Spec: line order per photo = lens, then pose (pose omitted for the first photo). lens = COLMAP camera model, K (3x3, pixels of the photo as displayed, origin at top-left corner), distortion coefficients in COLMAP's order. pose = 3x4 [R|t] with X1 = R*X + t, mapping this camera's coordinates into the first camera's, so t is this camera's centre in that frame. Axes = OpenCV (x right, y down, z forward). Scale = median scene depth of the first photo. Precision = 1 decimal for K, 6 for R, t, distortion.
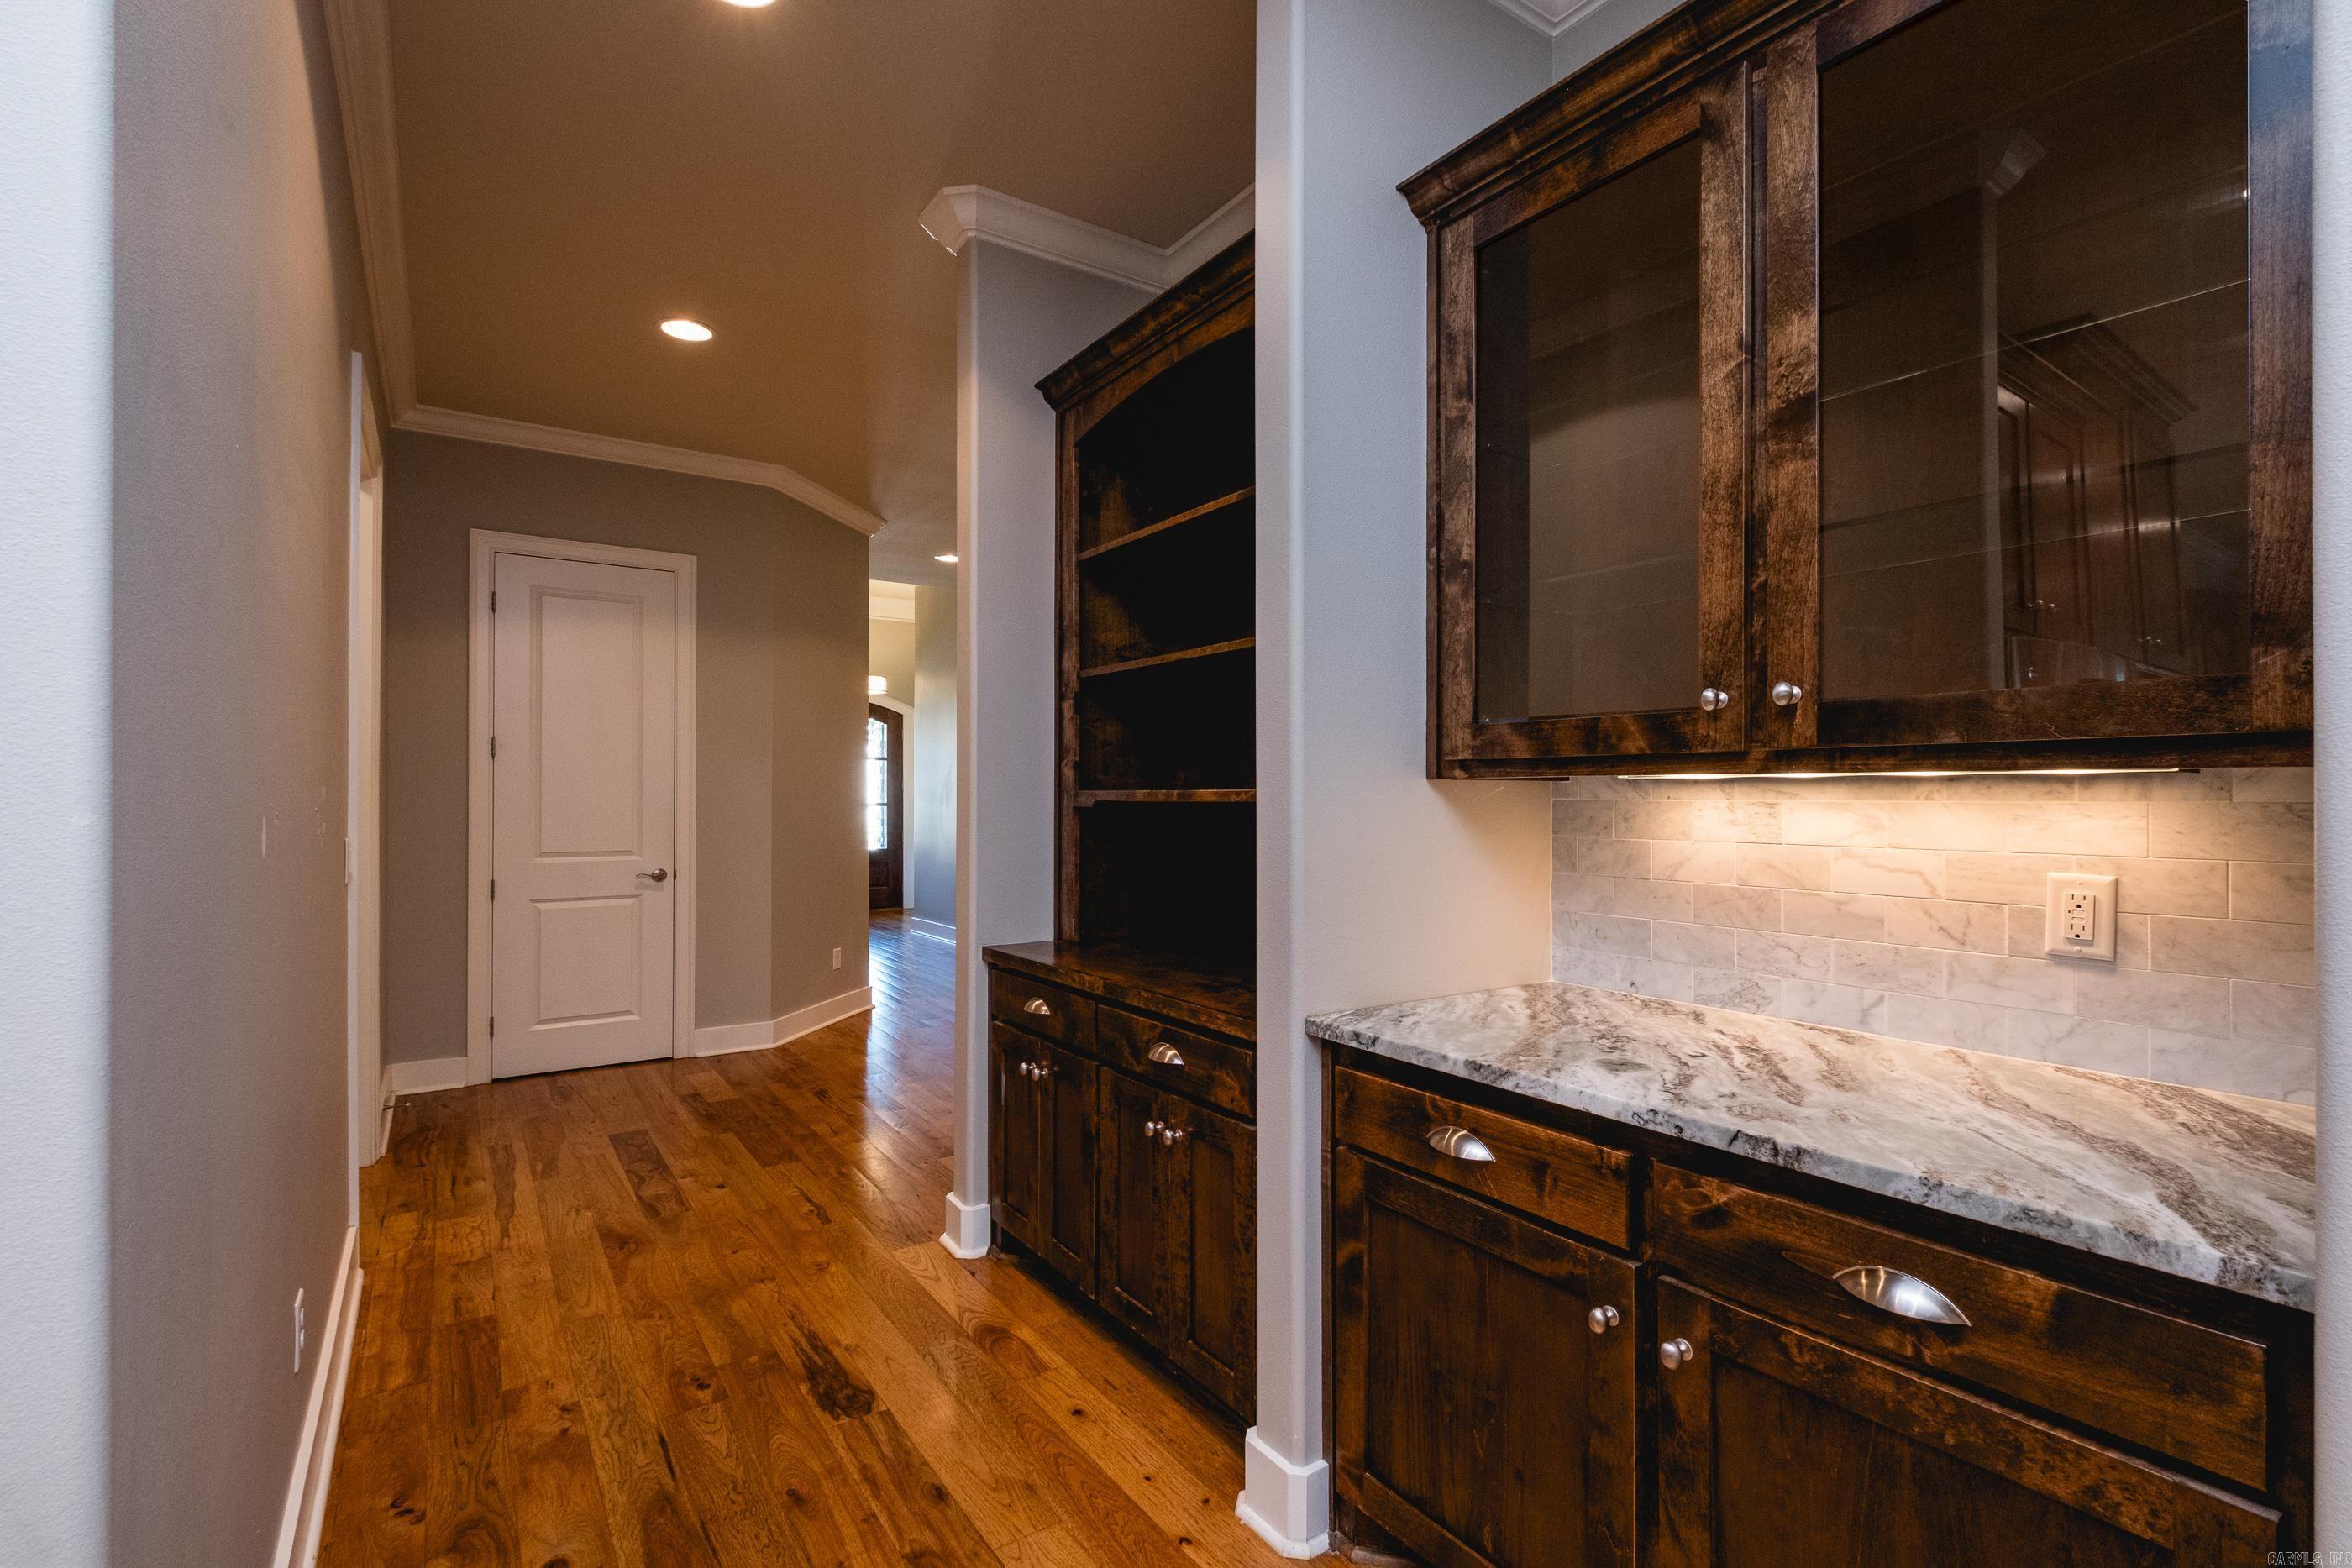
lens RADIAL K [[1019.0, 0, 1171.2], [0, 1019.0, 788.6], [0, 0, 1]] dist [0.002710, -0.002525]
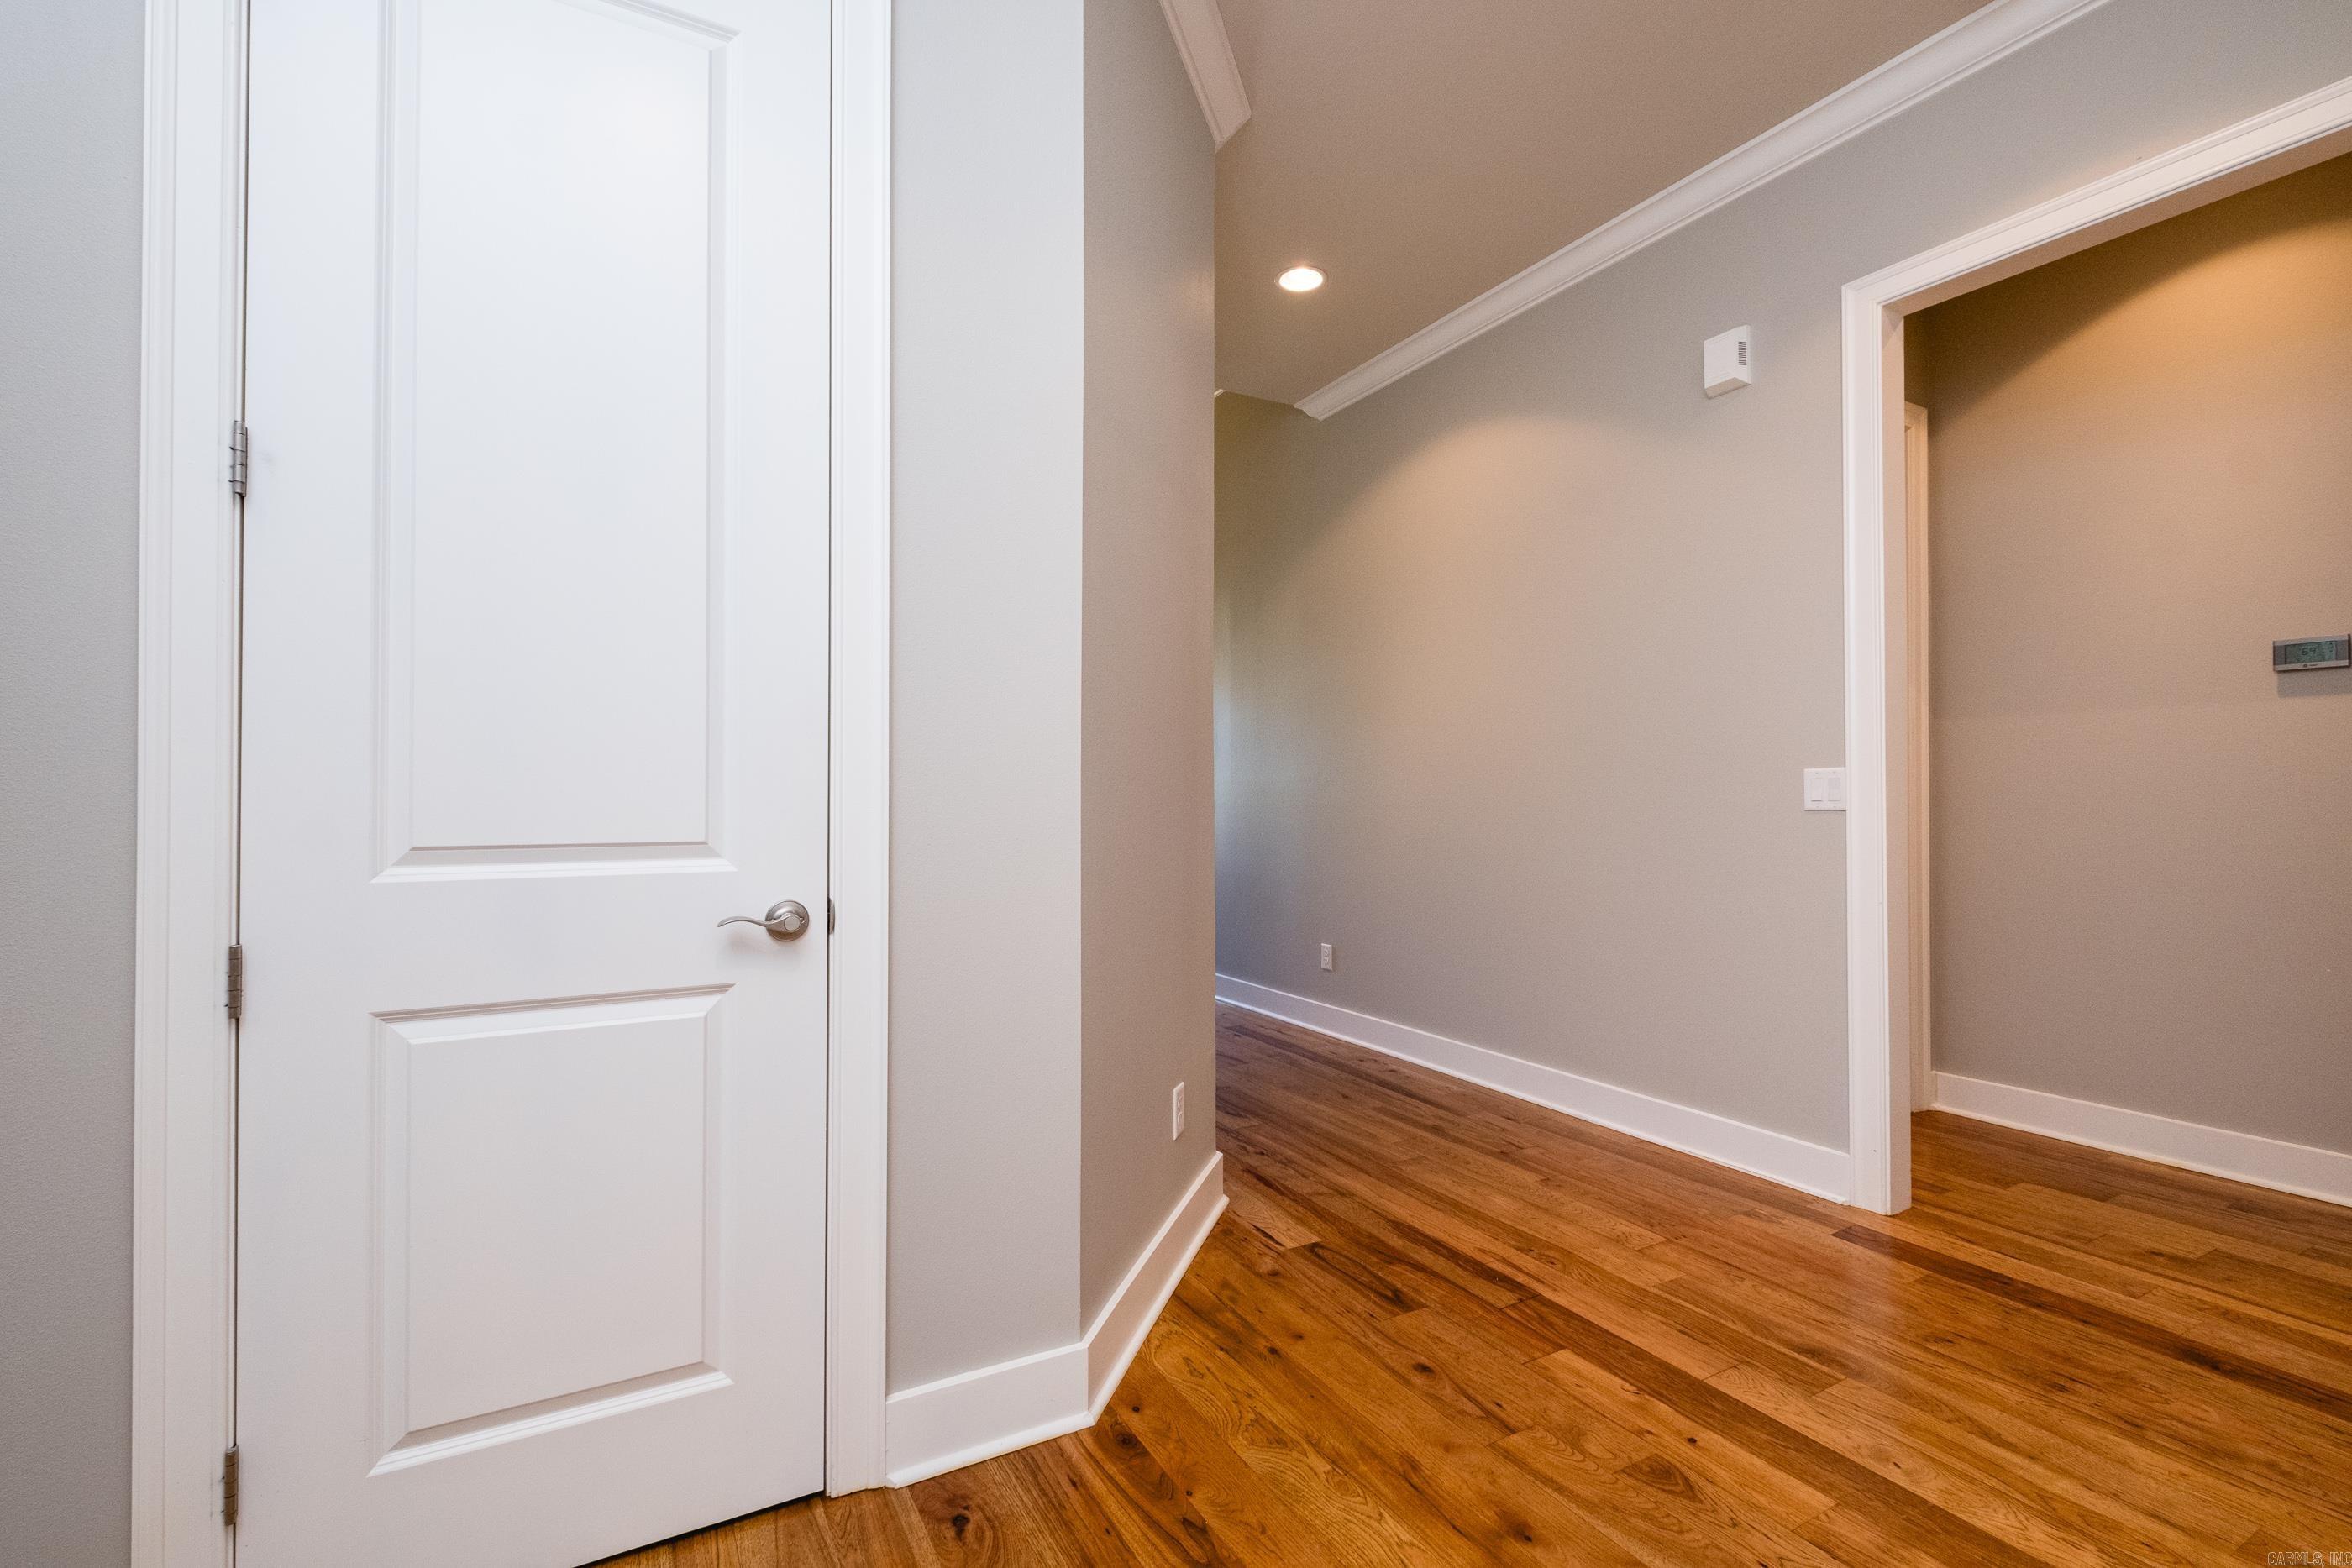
lens RADIAL K [[1019.0, 0, 1181.6], [0, 1019.0, 786.9], [0, 0, 1]] dist [0.002710, -0.002525]
pose [[0.995732, 0.002536, -0.092255, -0.736371], [-0.002532, 0.999997, 0.000157, 0.061536], [0.092255, 0.000078, 0.995735, 1.460762]]
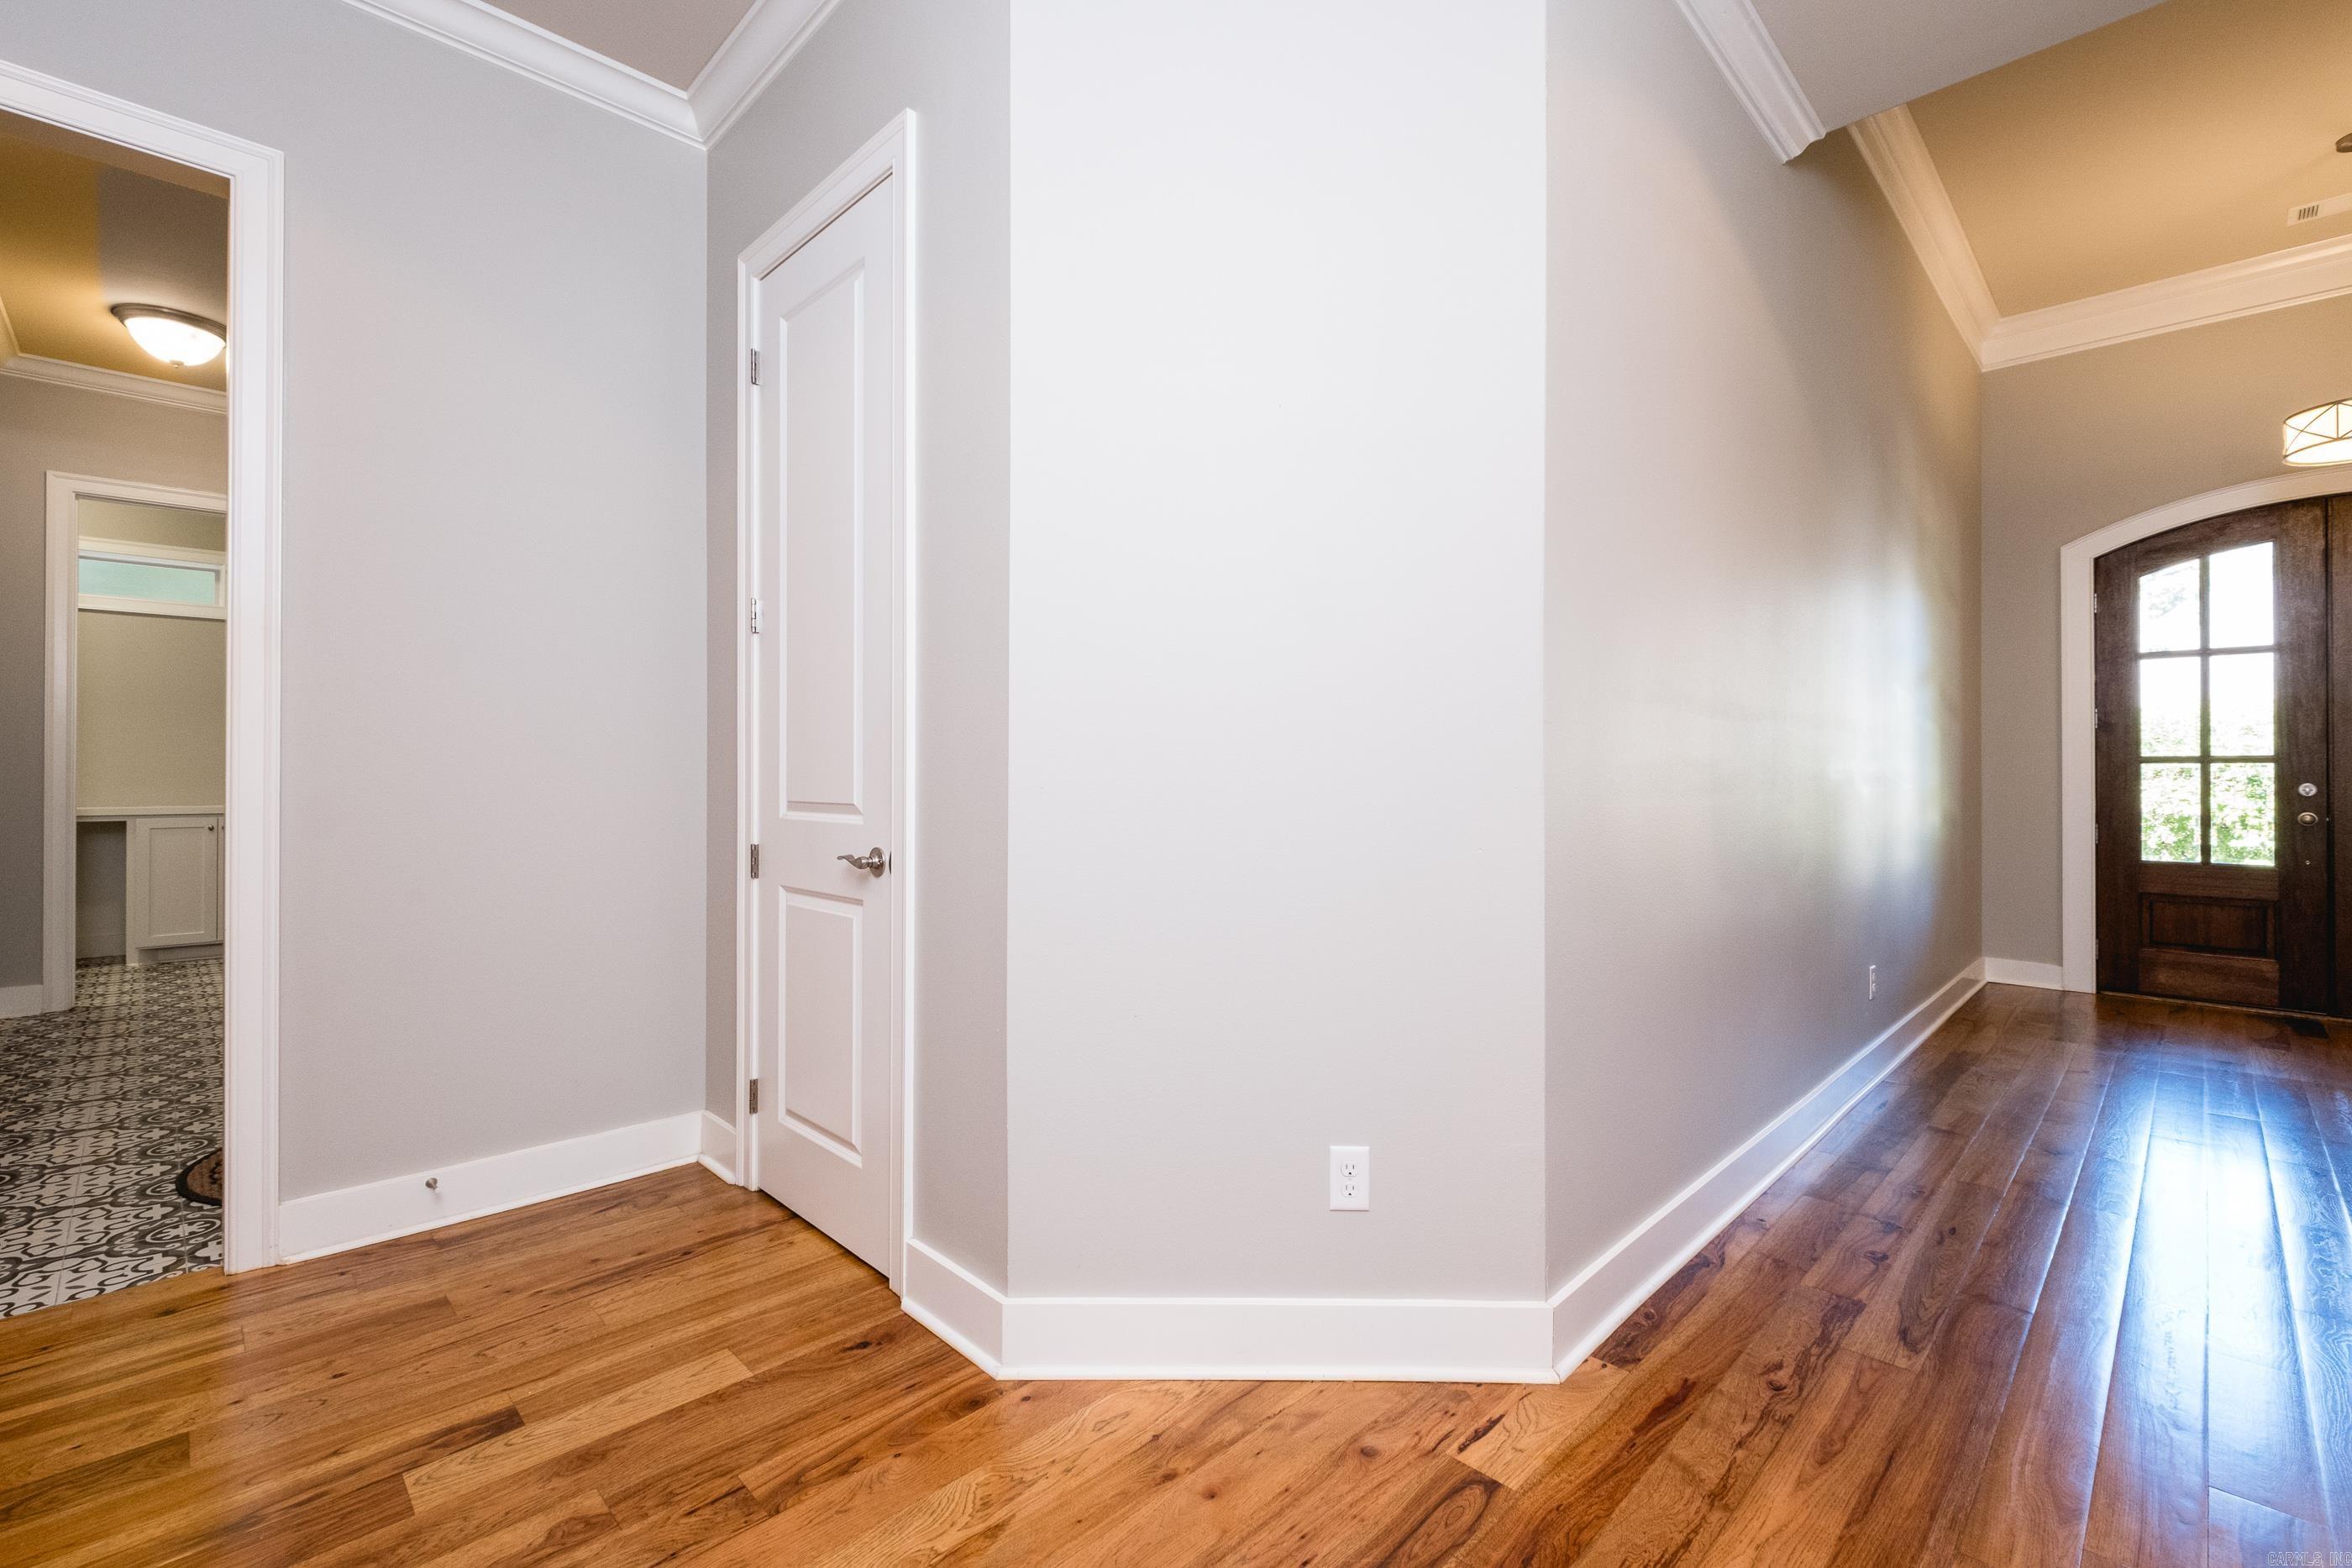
lens RADIAL K [[1019.0, 0, 1181.4], [0, 1019.0, 772.4], [0, 0, 1]] dist [0.002710, -0.002525]
pose [[0.177441, -0.003811, -0.984124, -0.022512], [0.004801, 0.999984, -0.003007, 0.072256], [0.984120, -0.004191, 0.177456, 2.265882]]
